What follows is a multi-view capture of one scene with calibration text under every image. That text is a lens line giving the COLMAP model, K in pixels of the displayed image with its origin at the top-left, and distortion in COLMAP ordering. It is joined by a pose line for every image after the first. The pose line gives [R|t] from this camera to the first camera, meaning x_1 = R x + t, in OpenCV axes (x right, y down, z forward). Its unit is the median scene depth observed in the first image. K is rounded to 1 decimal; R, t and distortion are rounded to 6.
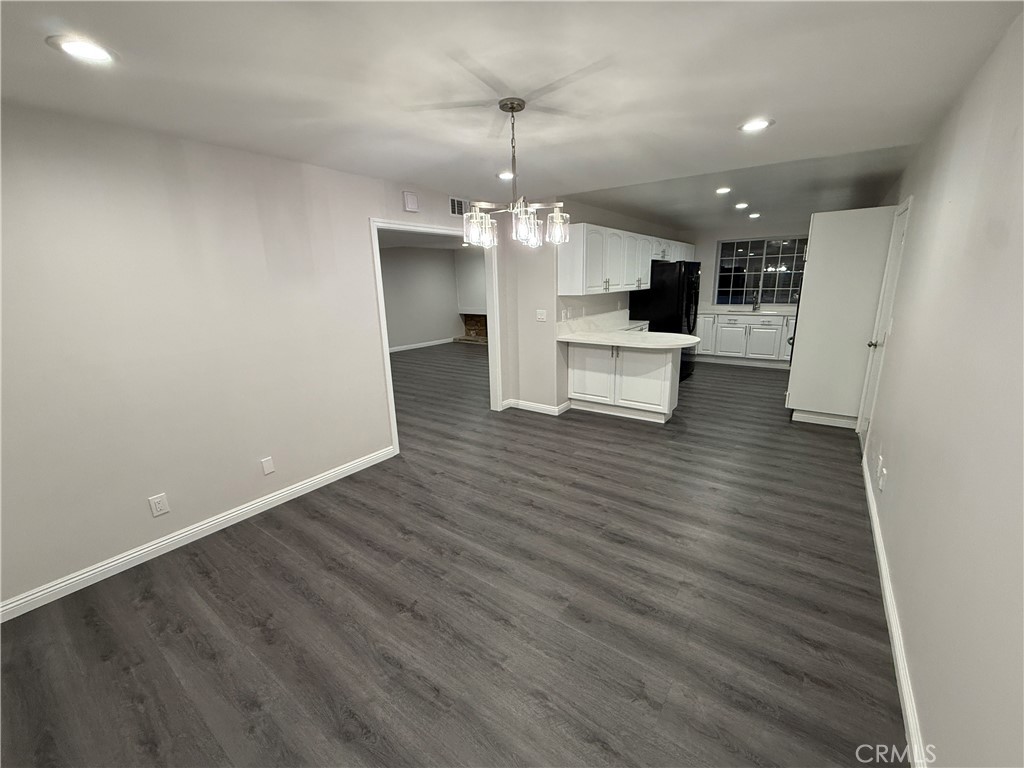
lens RADIAL K [[417.0, 0, 513.3], [0, 417.0, 385.8], [0, 0, 1]] dist [-0.001493, -0.000193]
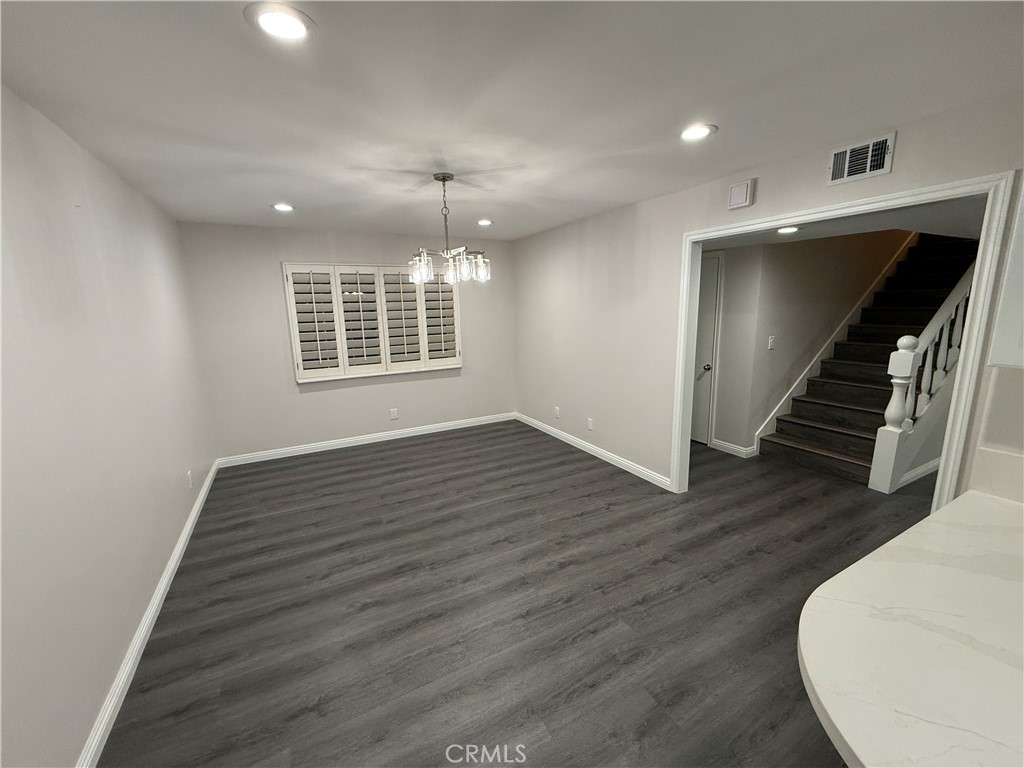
lens RADIAL K [[417.0, 0, 513.3], [0, 417.0, 385.8], [0, 0, 1]] dist [-0.001493, -0.000193]
pose [[-0.430283, 0.212150, -0.877410, 0.945113], [-0.186503, 0.930126, 0.316357, -0.416484], [0.883218, 0.299763, -0.360651, 1.484228]]
